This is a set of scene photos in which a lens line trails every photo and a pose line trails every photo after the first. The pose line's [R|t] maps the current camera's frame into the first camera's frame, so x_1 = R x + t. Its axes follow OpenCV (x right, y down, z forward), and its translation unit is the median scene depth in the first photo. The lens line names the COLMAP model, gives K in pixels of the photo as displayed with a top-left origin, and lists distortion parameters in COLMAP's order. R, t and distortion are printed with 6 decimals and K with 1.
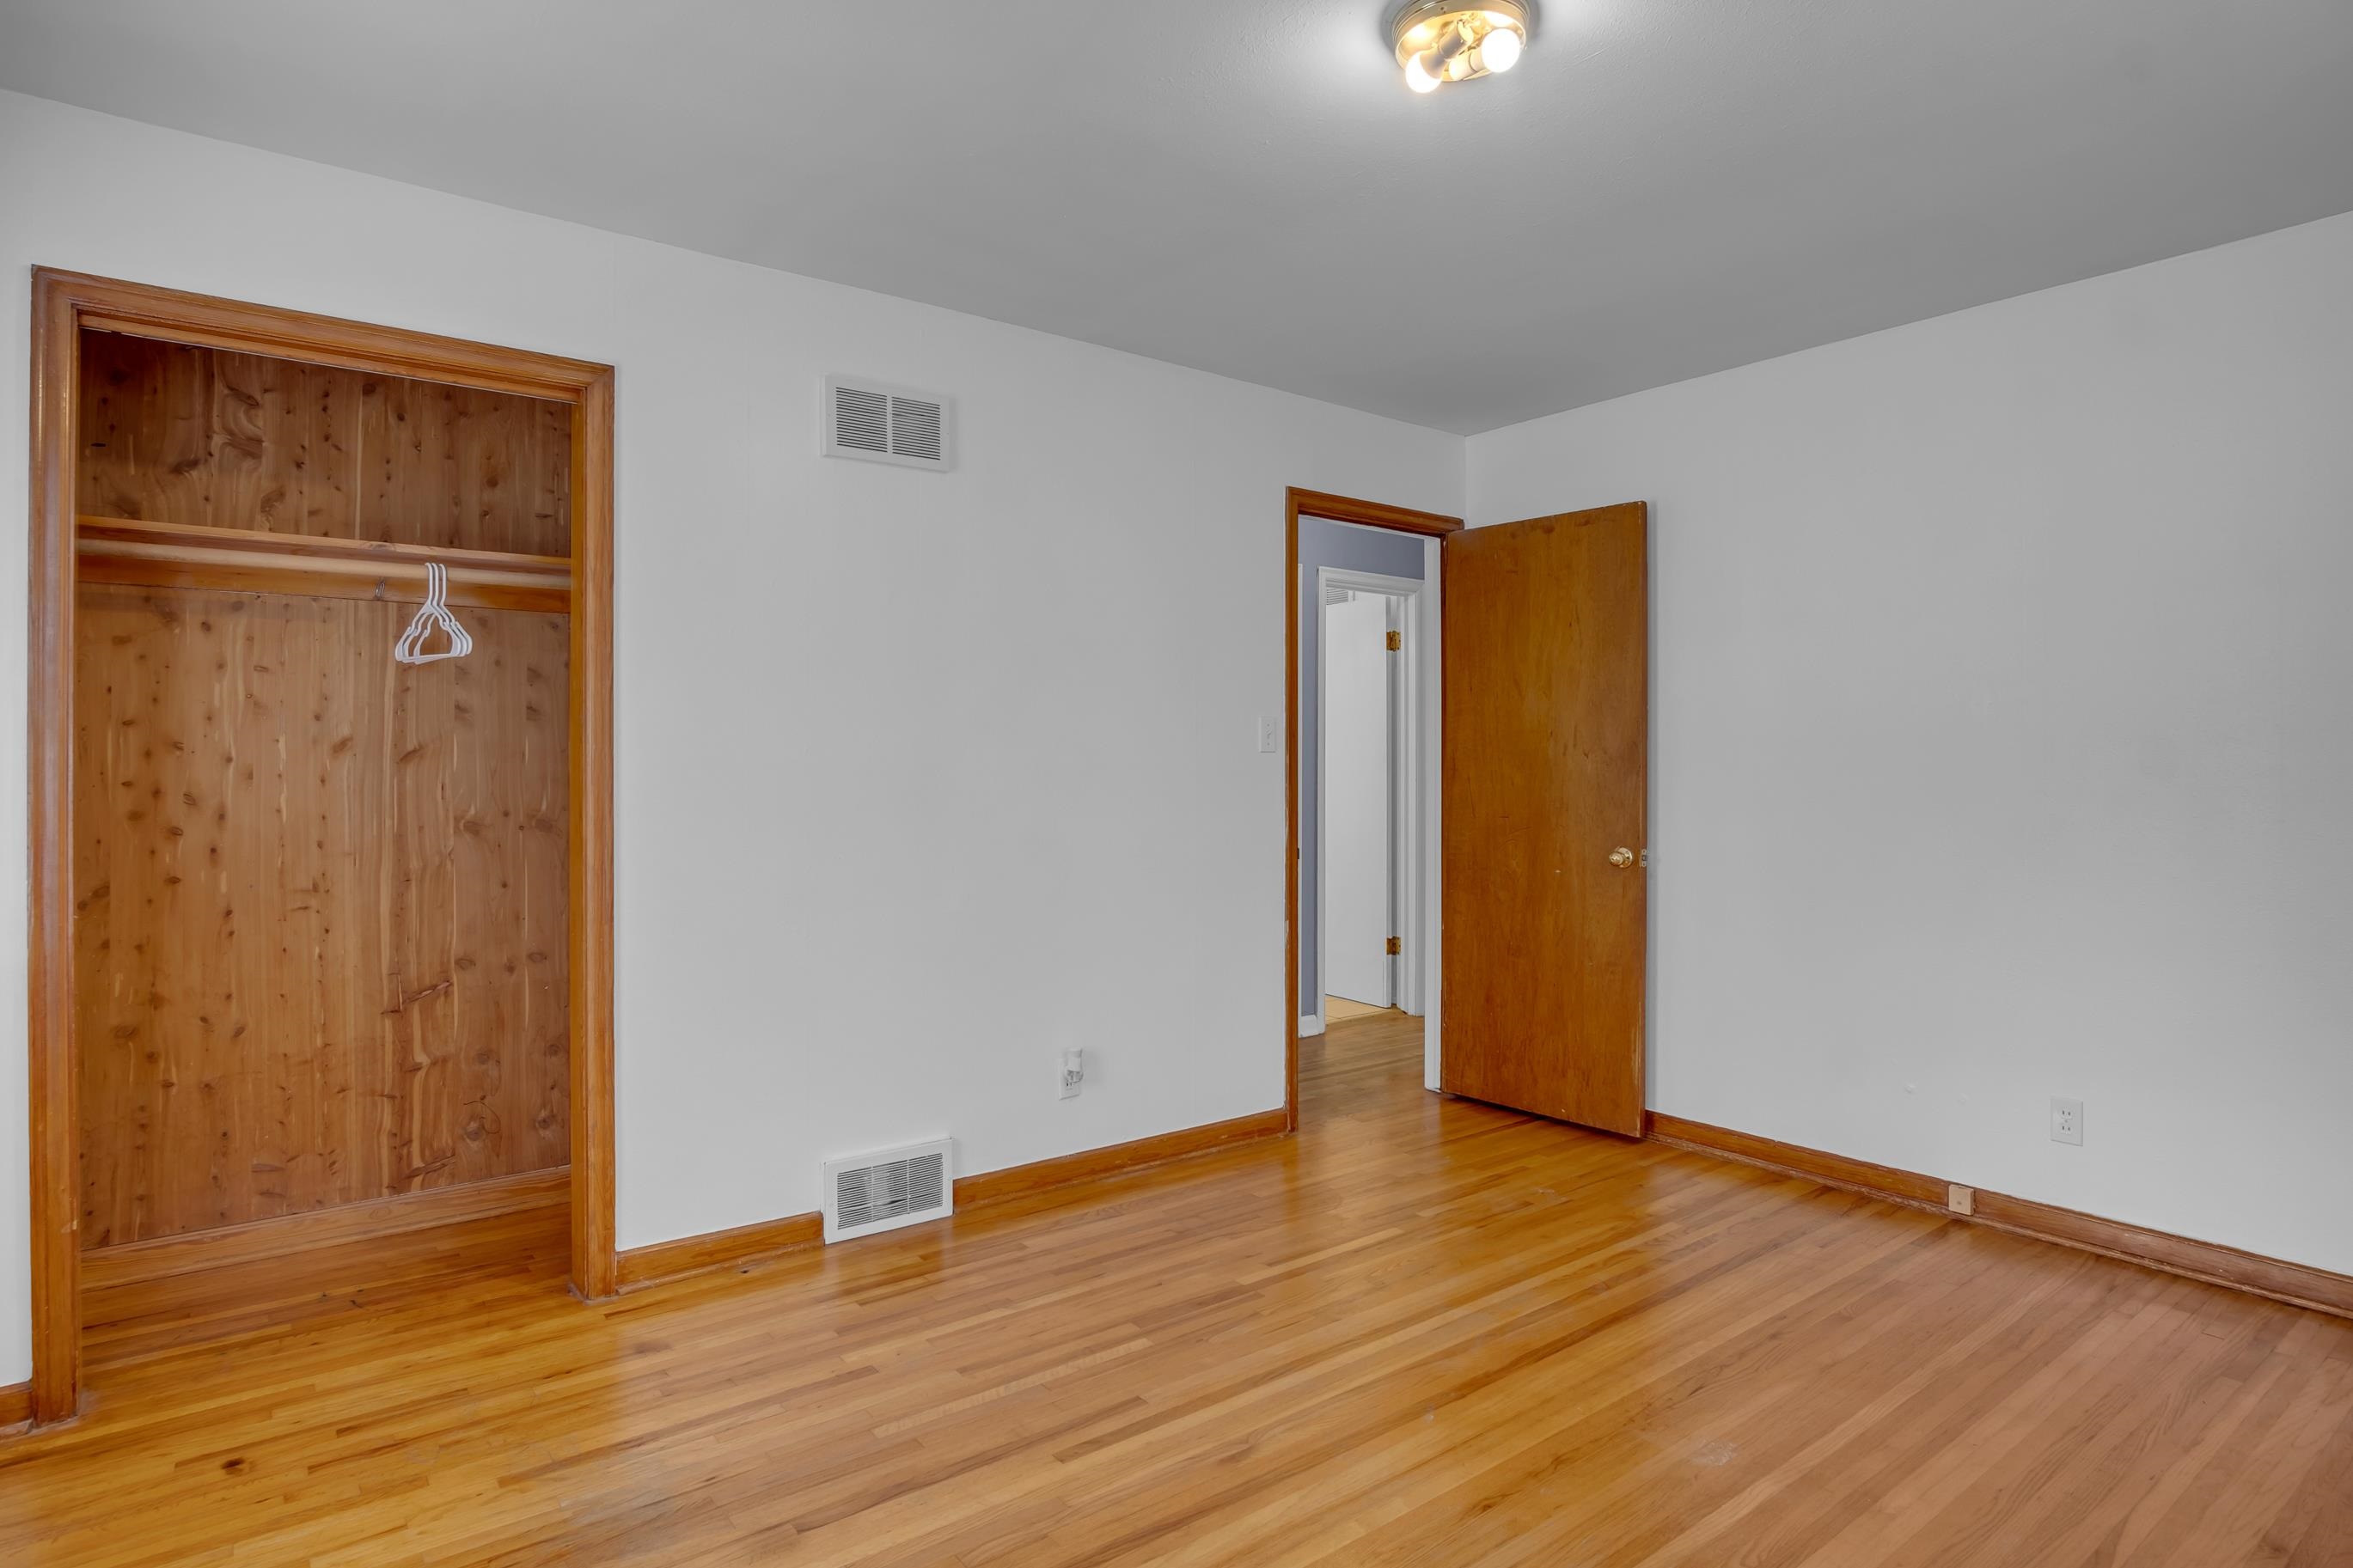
lens RADIAL K [[1324.7, 0, 1172.6], [0, 1324.7, 768.2], [0, 0, 1]] dist [-0.024287, 0.000713]
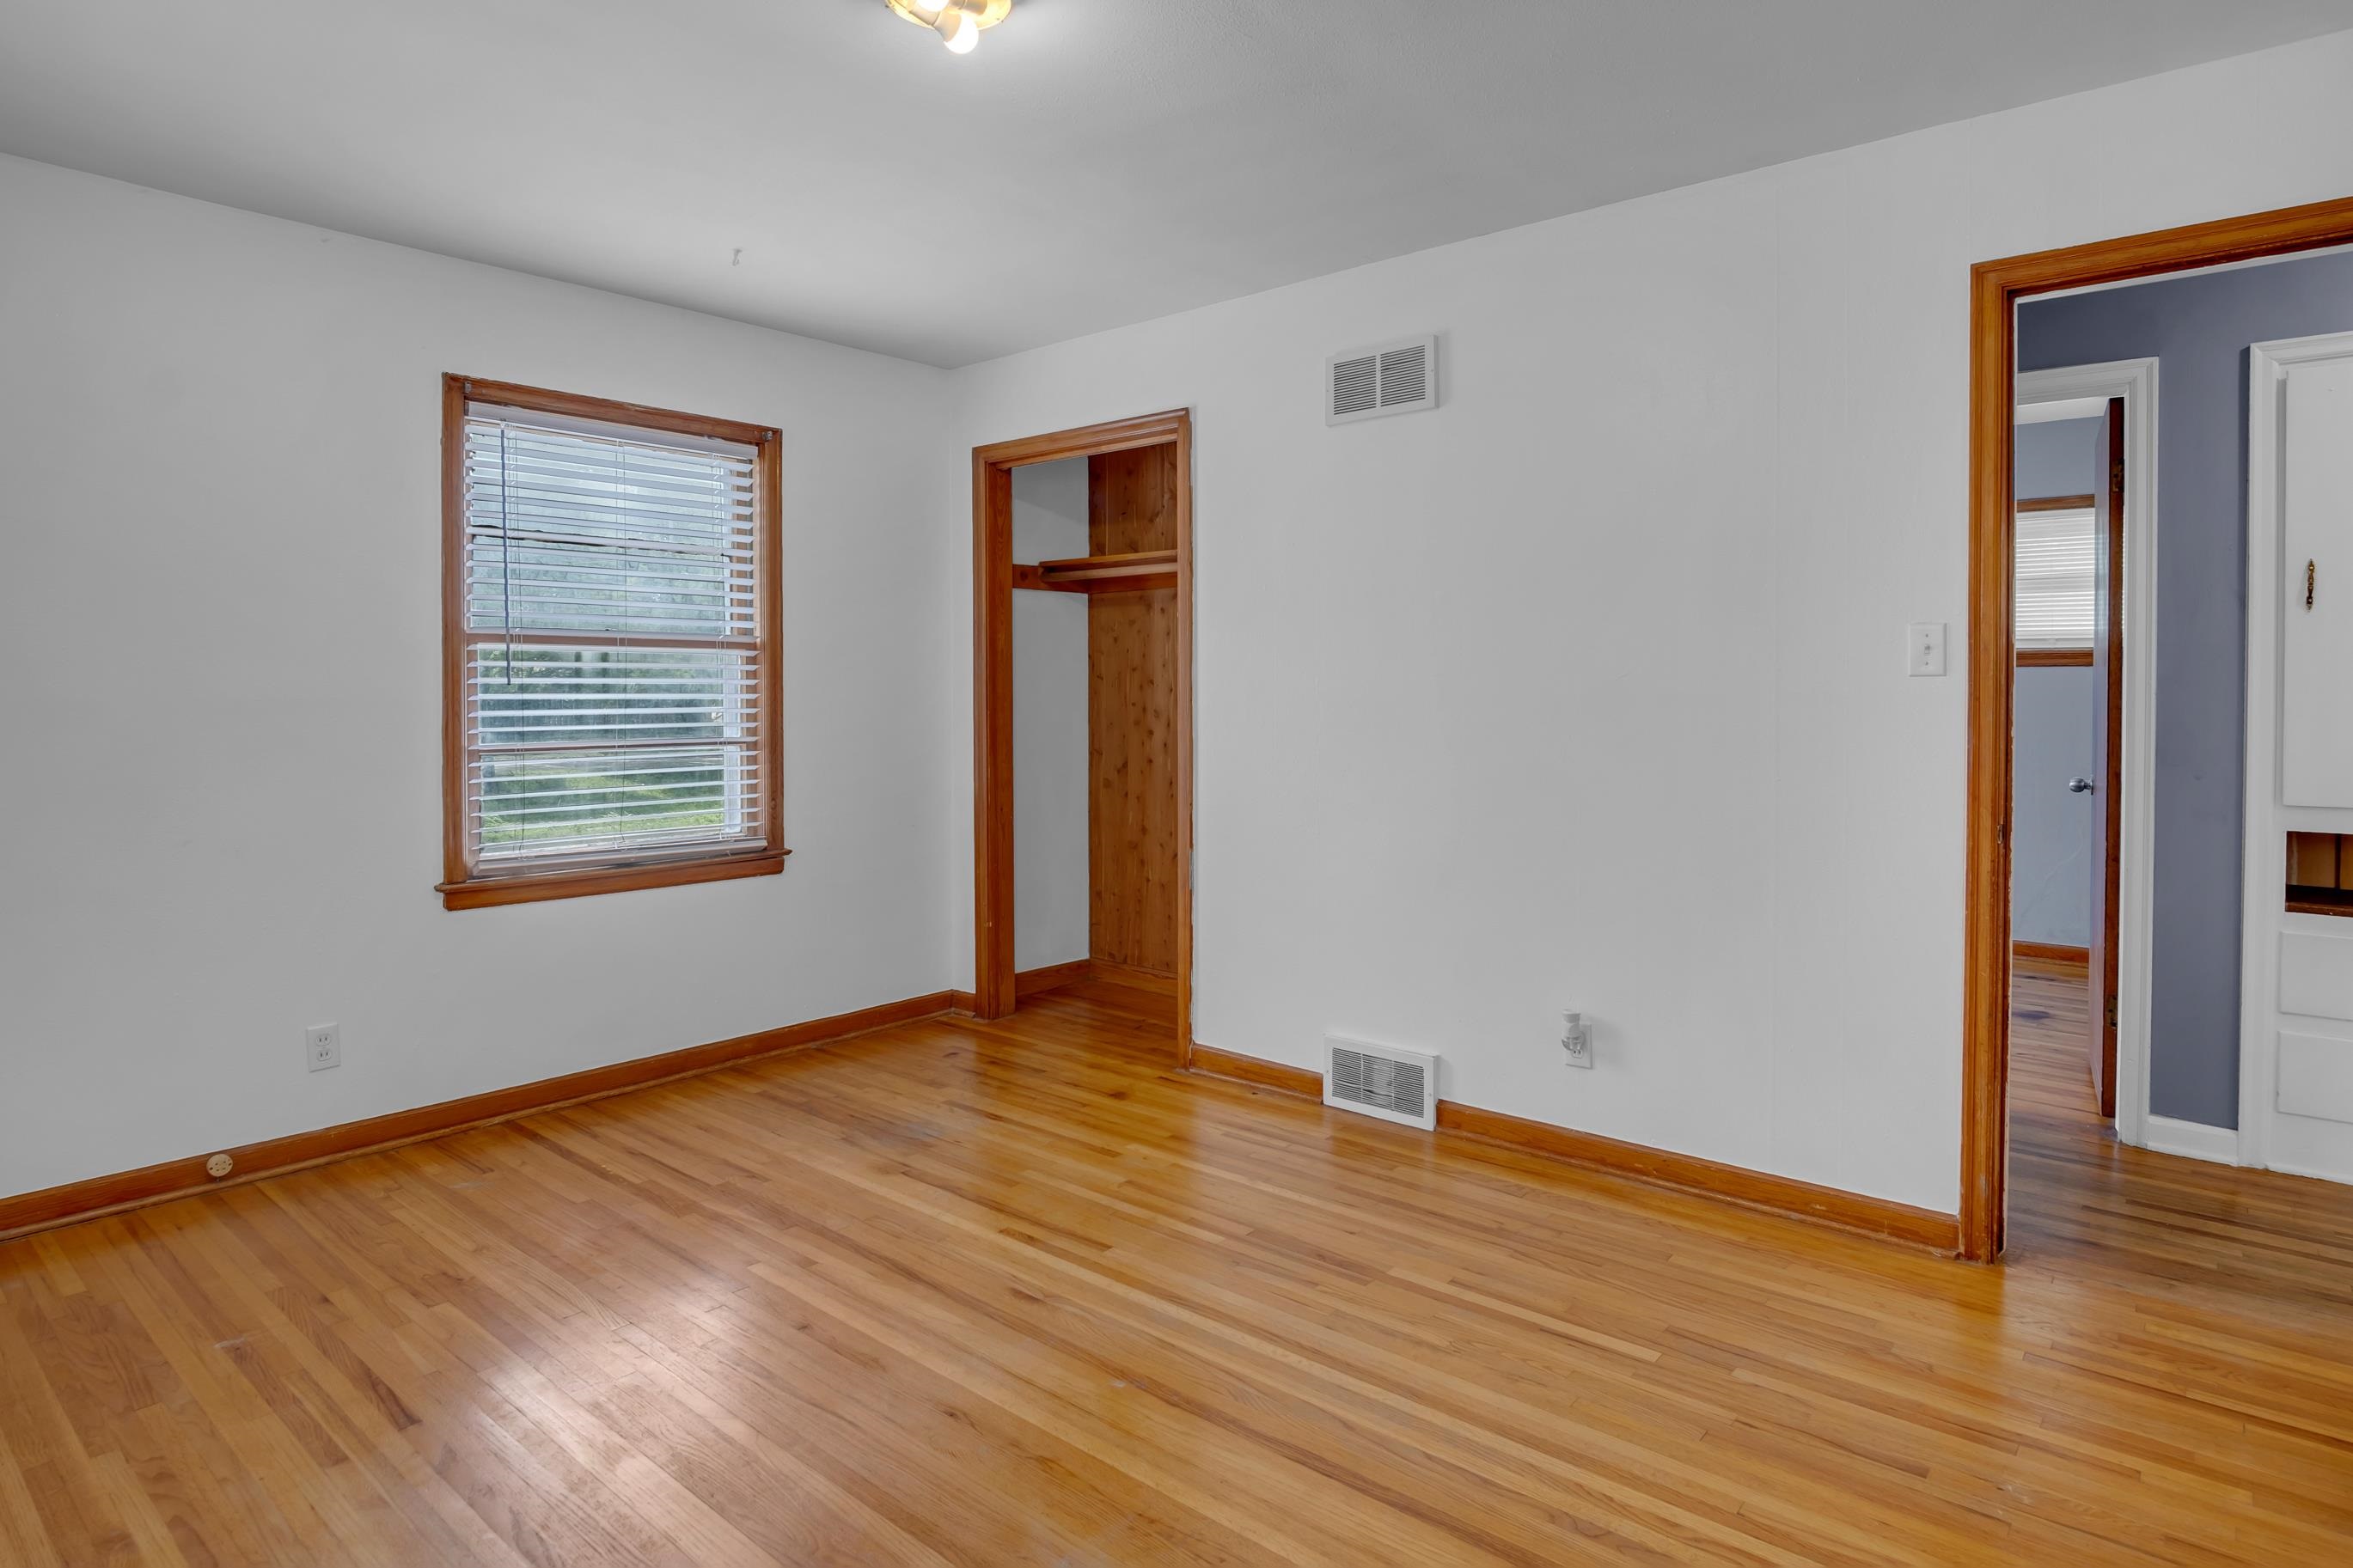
lens RADIAL K [[1315.8, 0, 1173.7], [0, 1315.8, 707.4], [0, 0, 1]] dist [-0.020267, 0.001214]
pose [[0.174874, 0.010397, -0.984536, 0.905087], [-0.001411, 0.999946, 0.010309, -0.001866], [0.984590, -0.000413, 0.174879, 0.705025]]
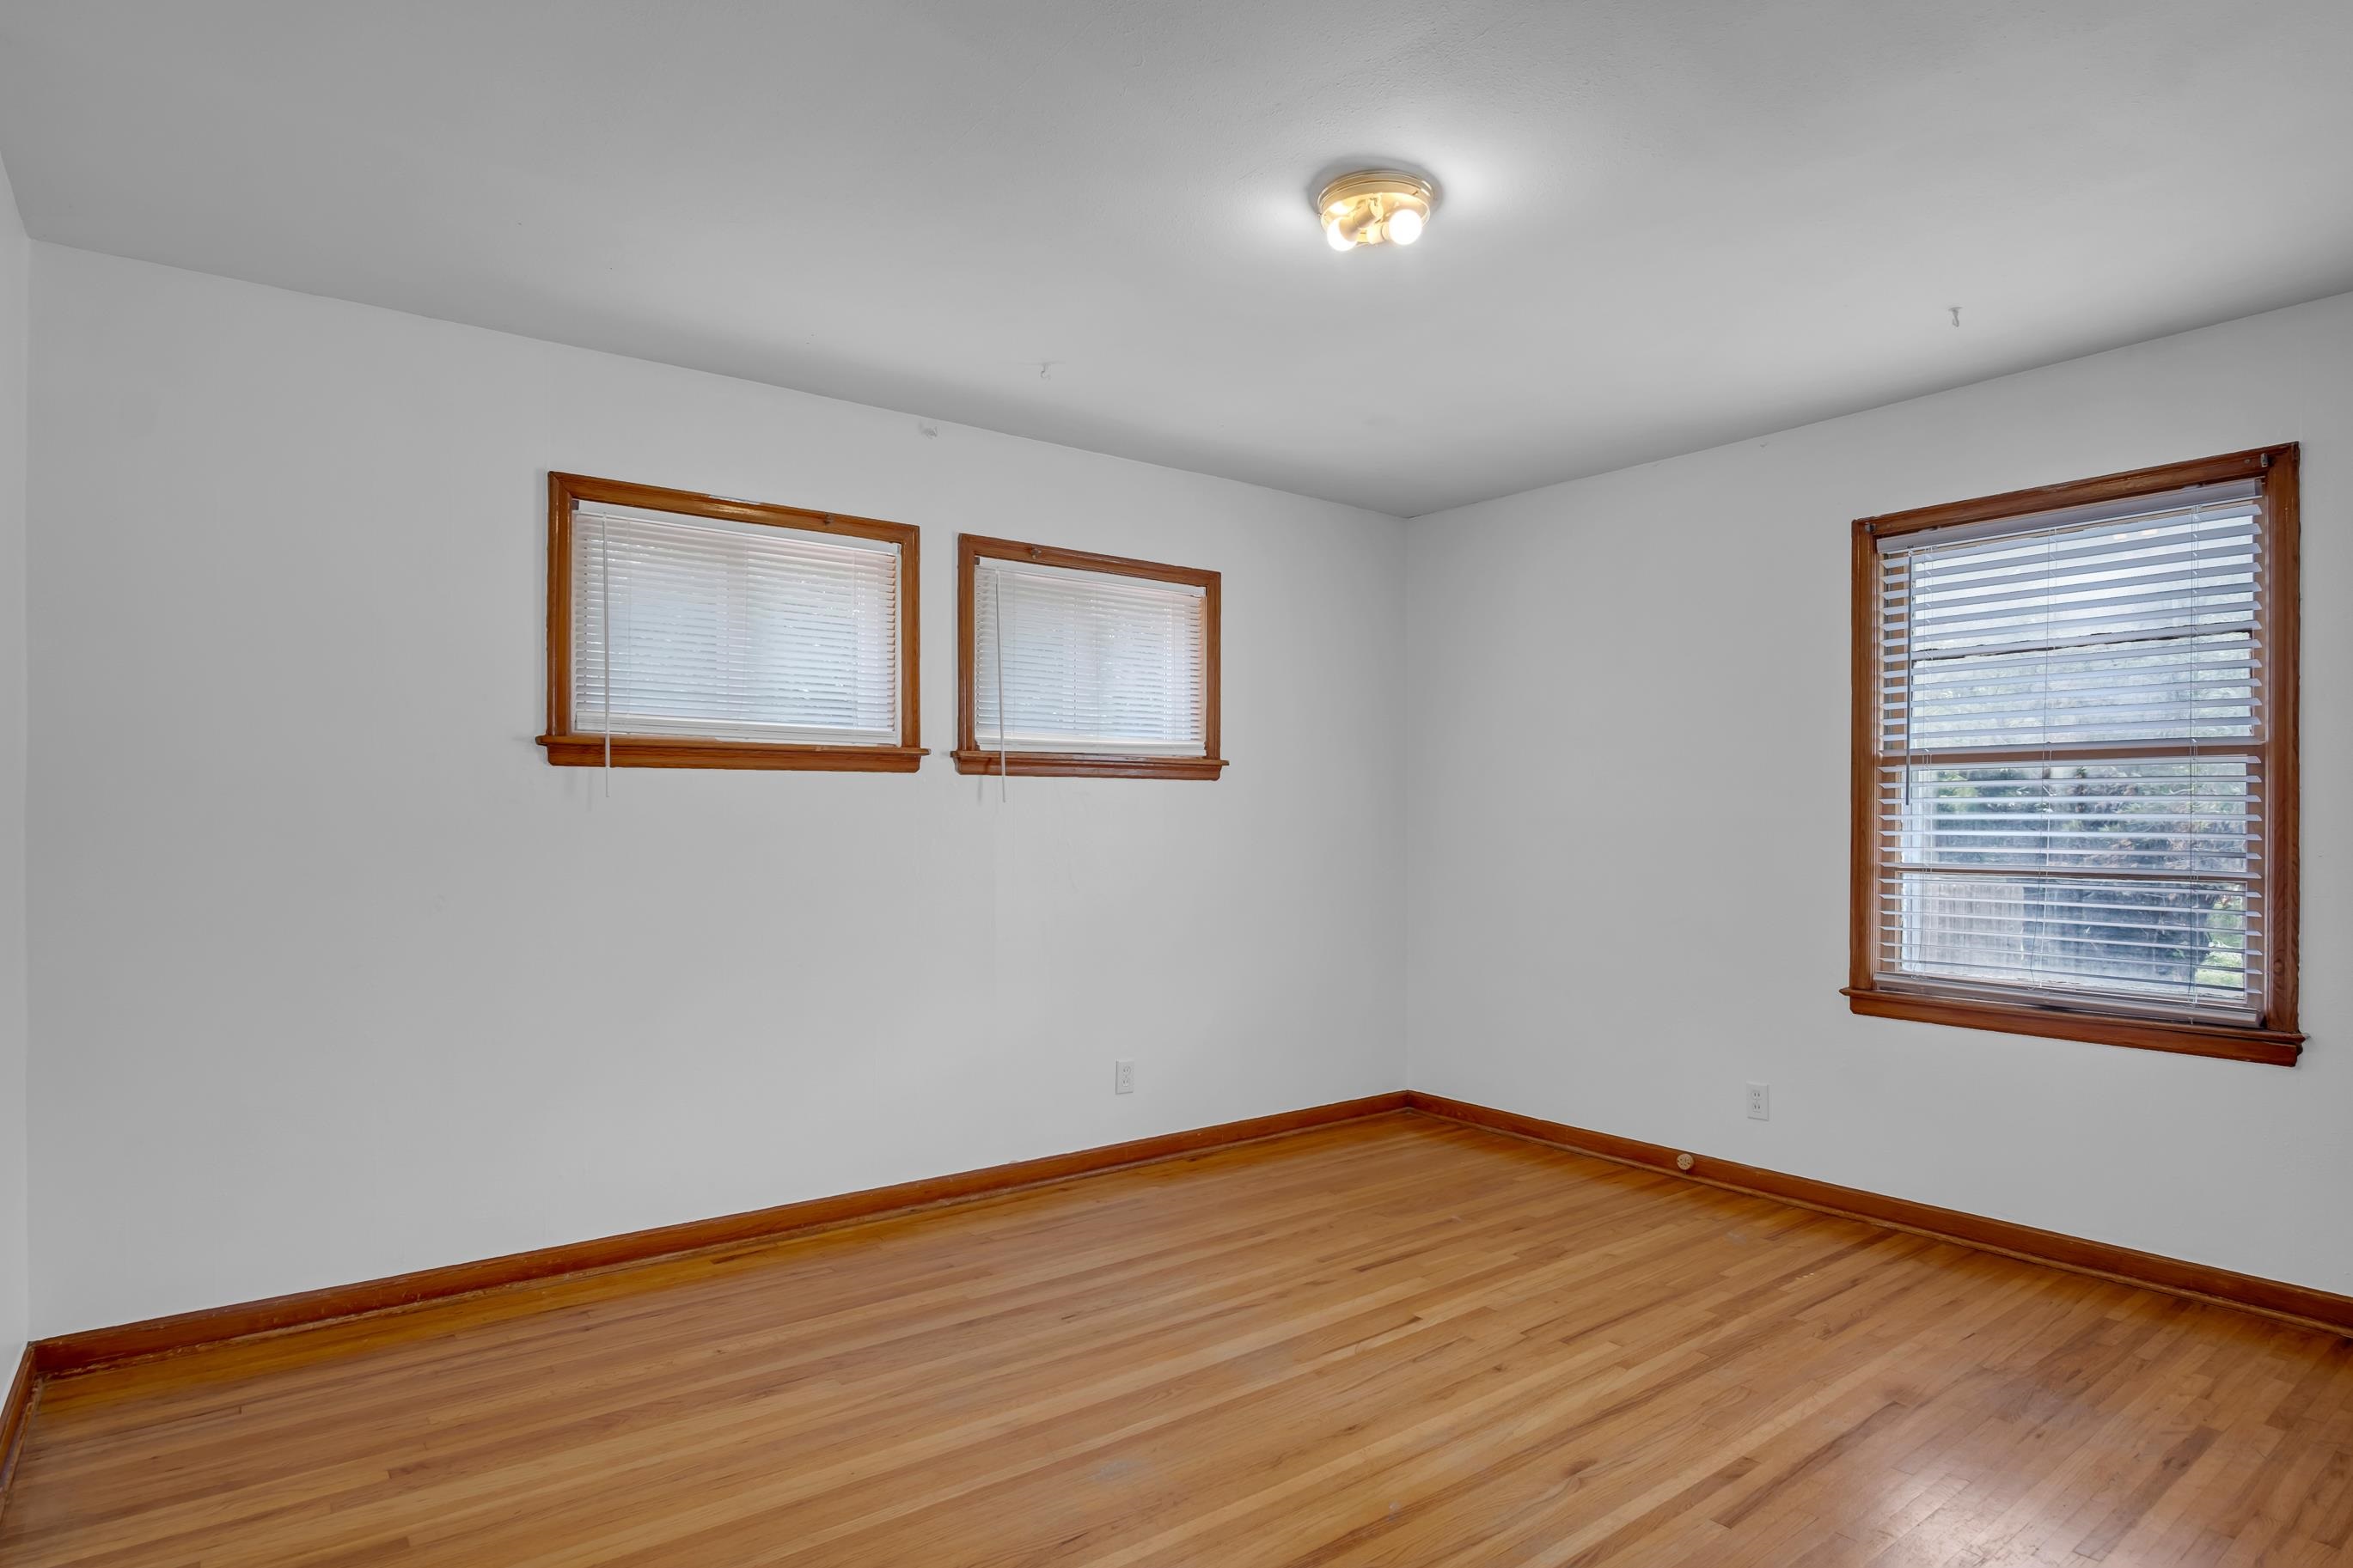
lens RADIAL K [[1274.6, 0, 1176.0], [0, 1274.6, 824.1], [0, 0, 1]] dist [-0.020122, -0.000278]
pose [[-0.999333, -0.003429, 0.036358, 0.256761], [-0.003242, 0.999981, 0.005185, 0.003566], [-0.036375, 0.005064, -0.999325, 1.531758]]
